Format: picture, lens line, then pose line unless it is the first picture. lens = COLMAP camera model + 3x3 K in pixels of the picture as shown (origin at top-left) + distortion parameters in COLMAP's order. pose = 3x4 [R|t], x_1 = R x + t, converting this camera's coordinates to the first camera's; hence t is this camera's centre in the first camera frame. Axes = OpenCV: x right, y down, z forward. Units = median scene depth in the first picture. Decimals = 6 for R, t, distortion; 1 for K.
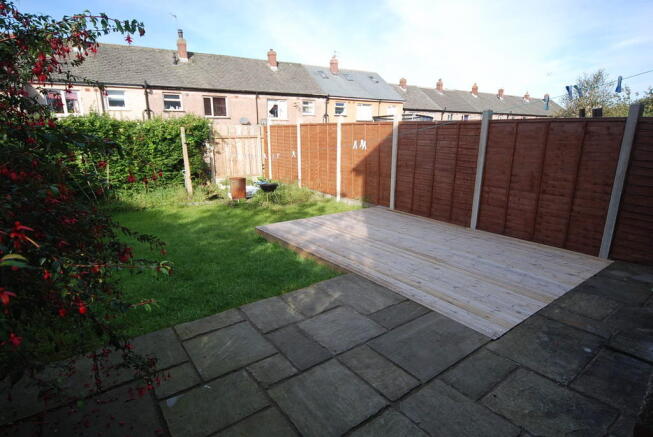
lens RADIAL K [[344.7, 0, 324.6], [0, 344.7, 217.9], [0, 0, 1]] dist [-0.015653, 0.004094]
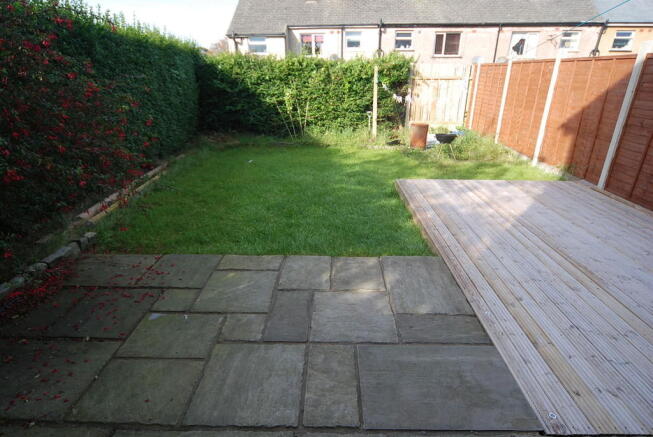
lens RADIAL K [[344.7, 0, 327.1], [0, 344.7, 221.1], [0, 0, 1]] dist [-0.015653, 0.004094]
pose [[0.801887, 0.236531, -0.548663, 0.142353], [-0.145754, 0.968000, 0.204285, -0.021103], [0.579425, -0.083843, 0.810701, 0.111439]]
